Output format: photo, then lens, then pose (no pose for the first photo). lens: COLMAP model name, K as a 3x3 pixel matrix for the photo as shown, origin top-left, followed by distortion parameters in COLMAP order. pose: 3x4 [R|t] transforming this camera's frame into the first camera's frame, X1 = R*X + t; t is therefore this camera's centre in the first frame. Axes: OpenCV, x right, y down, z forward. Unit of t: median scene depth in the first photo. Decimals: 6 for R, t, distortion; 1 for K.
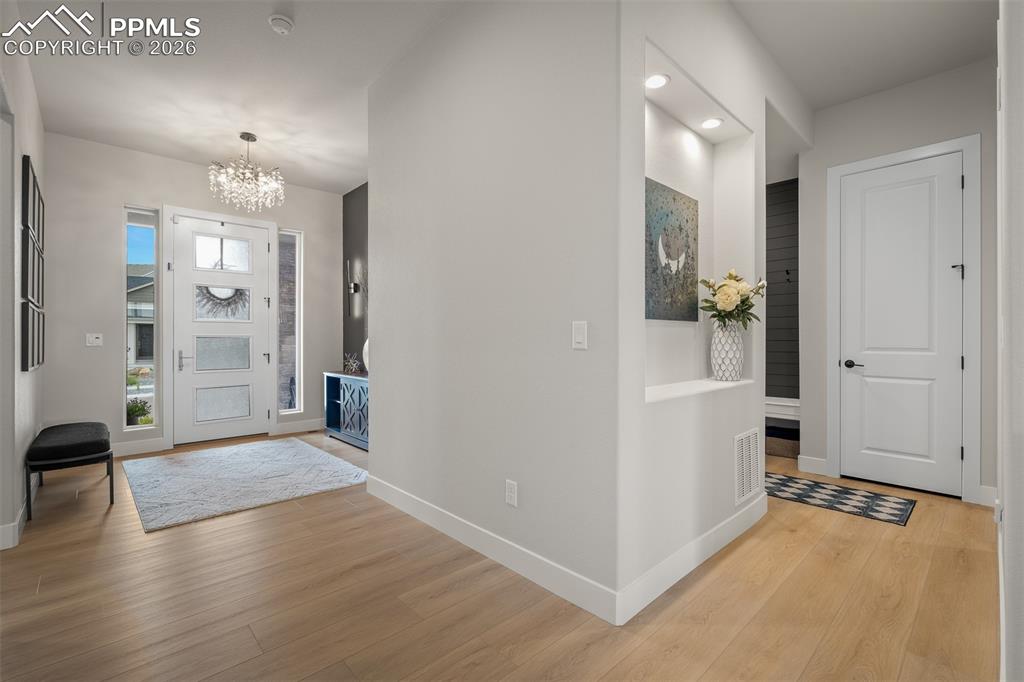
lens RADIAL K [[462.5, 0, 516.6], [0, 462.5, 335.5], [0, 0, 1]] dist [-0.001254, -0.001064]
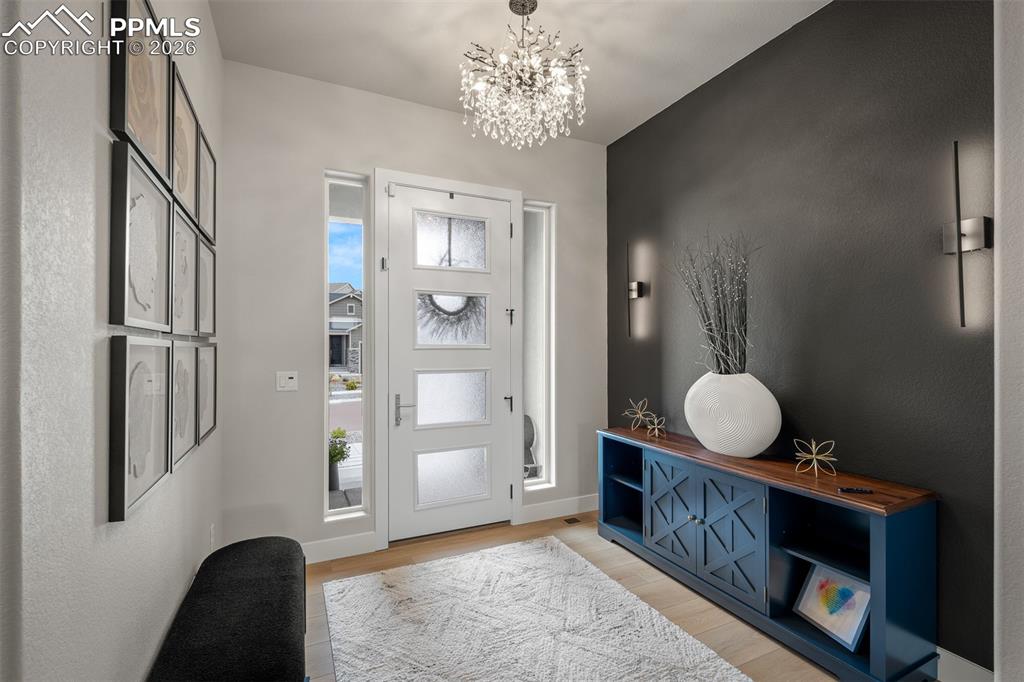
lens RADIAL K [[462.5, 0, 510.1], [0, 462.5, 343.9], [0, 0, 1]] dist [-0.001254, -0.001064]
pose [[0.950963, 0.000175, -0.309305, -0.358574], [0.000133, 1.000000, 0.000976, -0.036026], [0.309305, -0.000969, 0.950962, 0.412814]]
